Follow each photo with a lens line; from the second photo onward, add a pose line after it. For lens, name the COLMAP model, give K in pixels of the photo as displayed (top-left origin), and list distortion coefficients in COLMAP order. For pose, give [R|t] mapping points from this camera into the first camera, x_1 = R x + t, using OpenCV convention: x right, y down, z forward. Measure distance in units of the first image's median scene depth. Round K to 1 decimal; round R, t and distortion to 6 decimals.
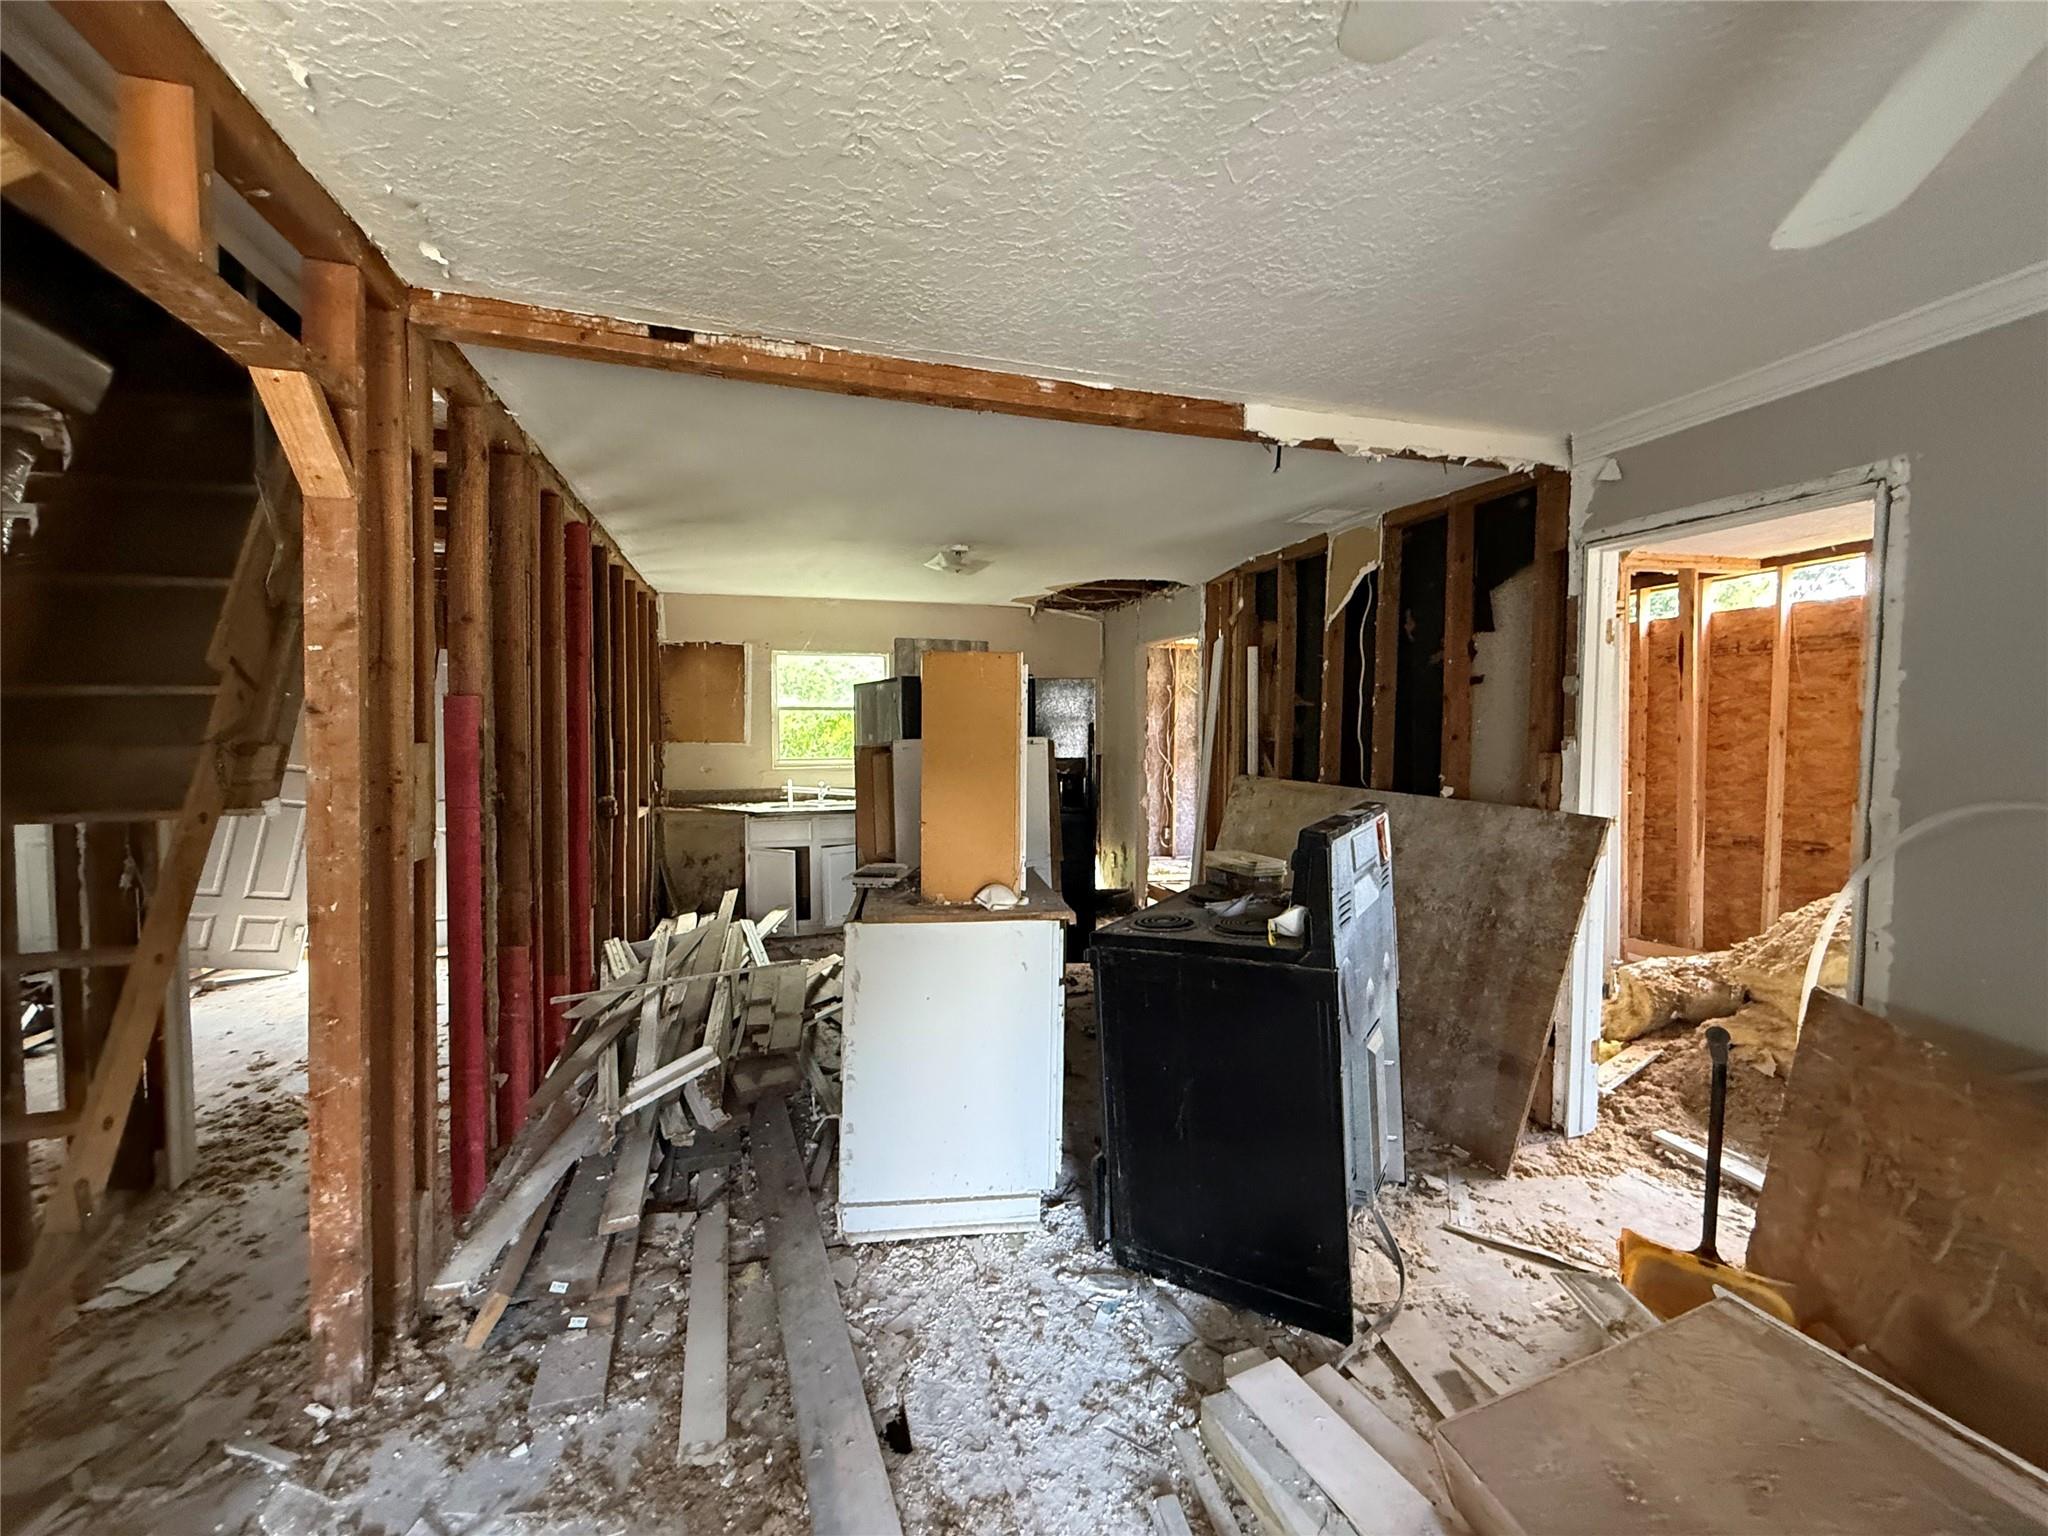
lens RADIAL K [[819.8, 0, 1024.0], [0, 819.8, 768.0], [0, 0, 1]] dist [-0.000838, -0.000116]
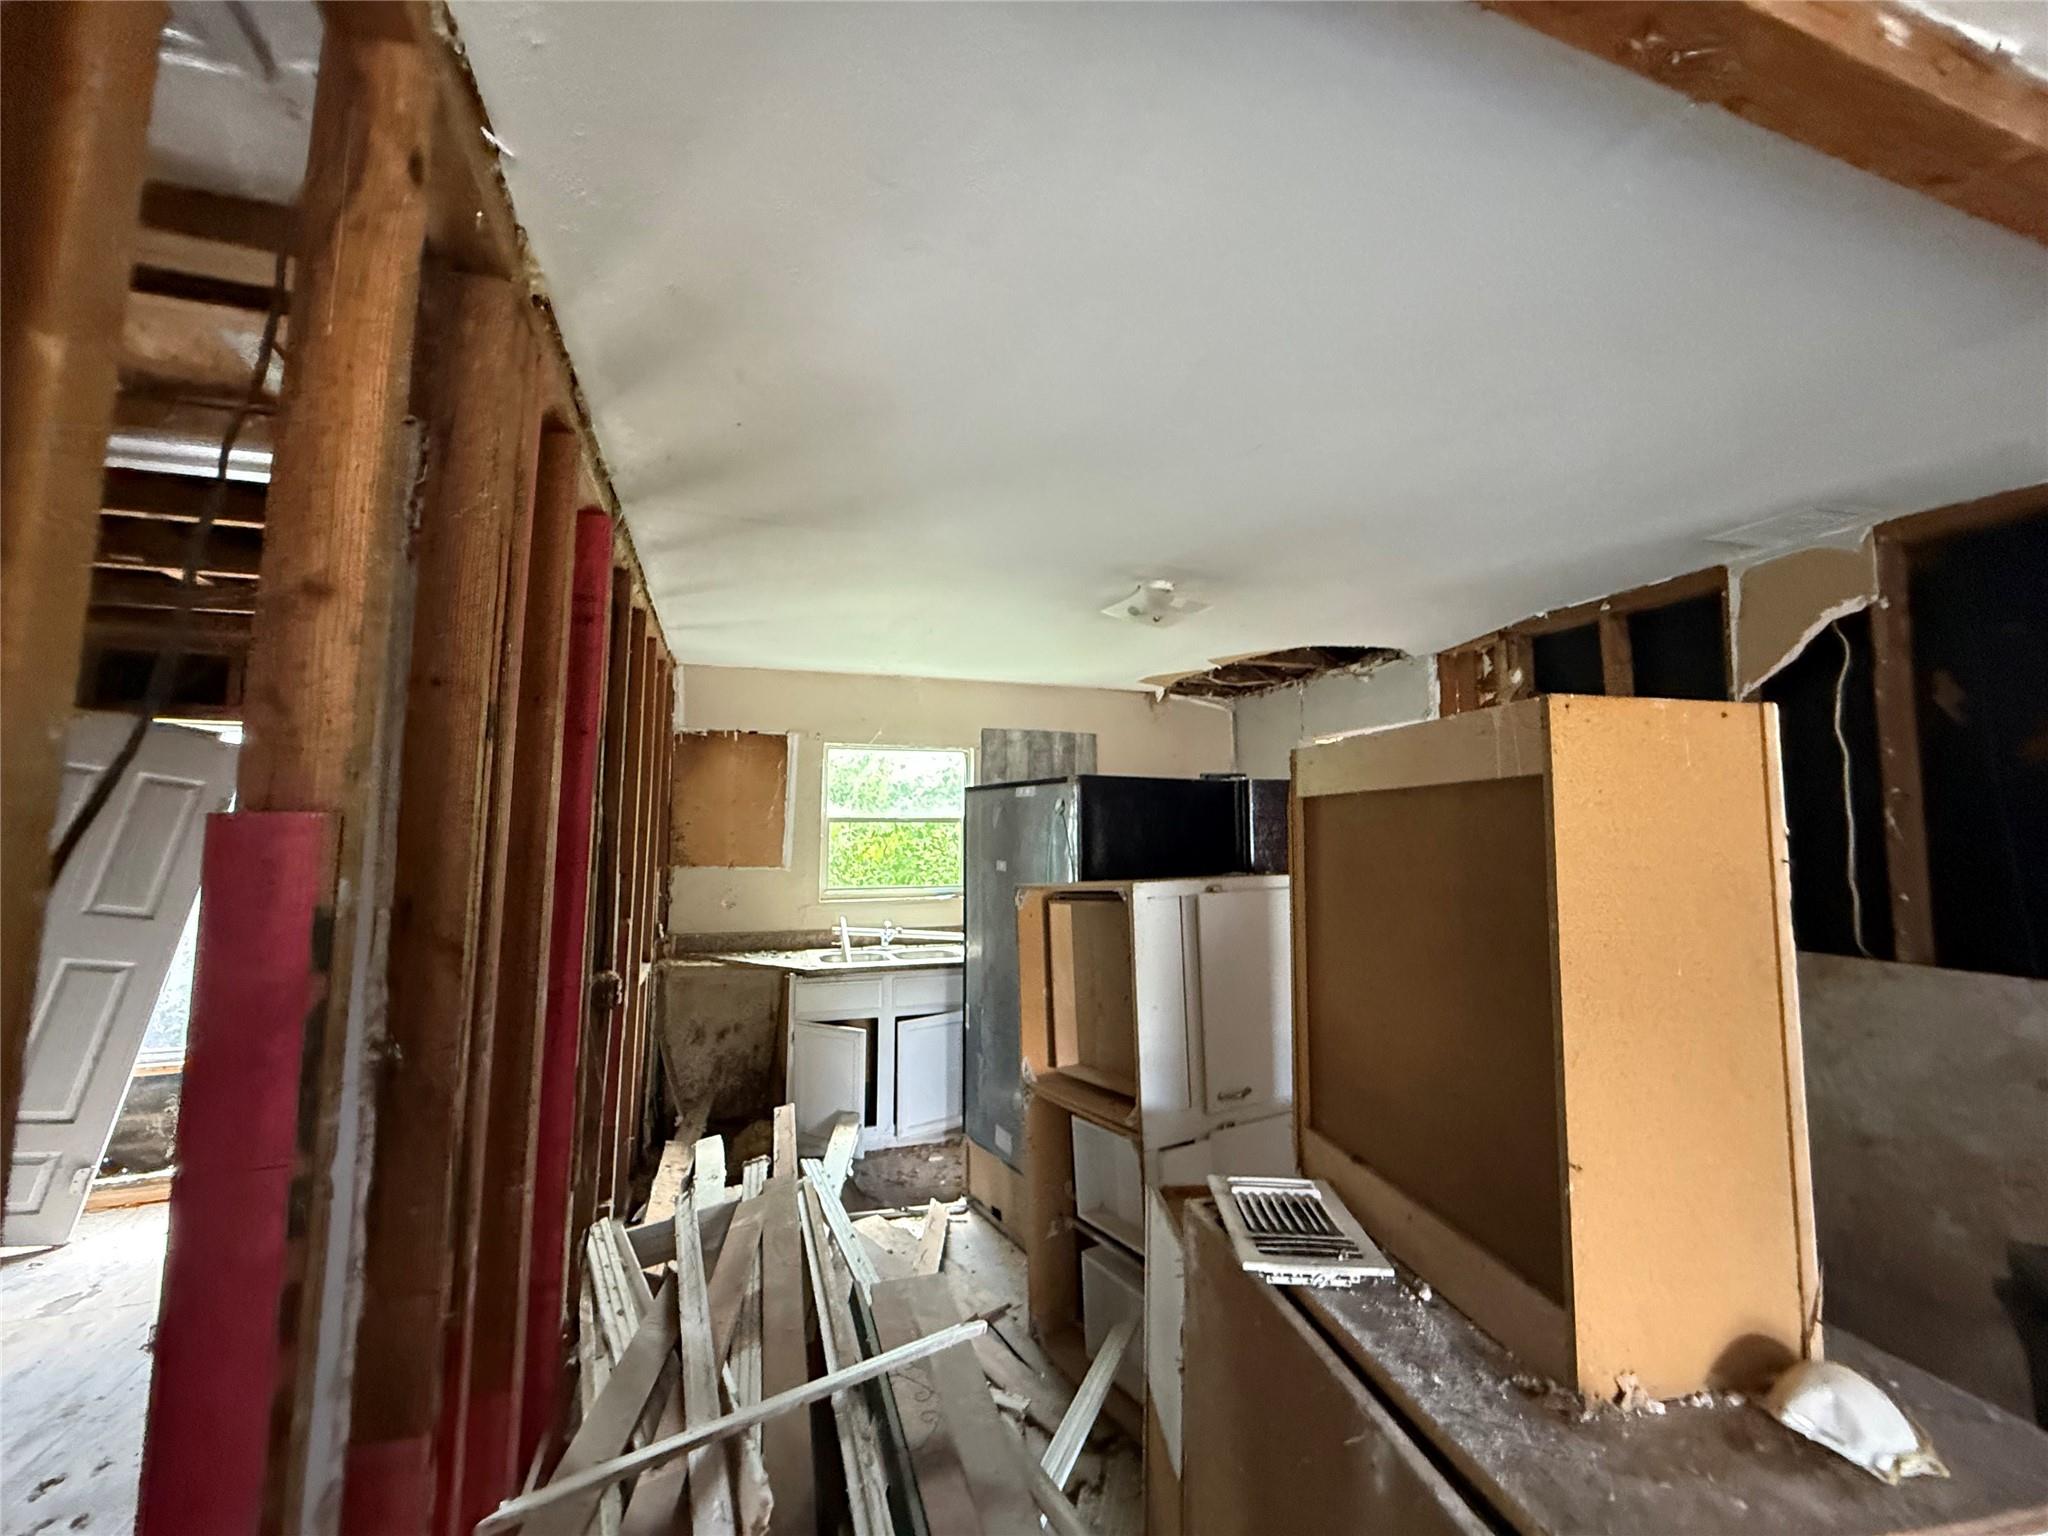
lens RADIAL K [[819.8, 0, 1024.0], [0, 819.8, 768.0], [0, 0, 1]] dist [-0.000838, -0.000116]
pose [[0.999301, 0.005017, 0.037041, -0.187892], [-0.000206, 0.991675, -0.128763, -0.029417], [-0.037378, 0.128666, 0.990983, 0.312260]]
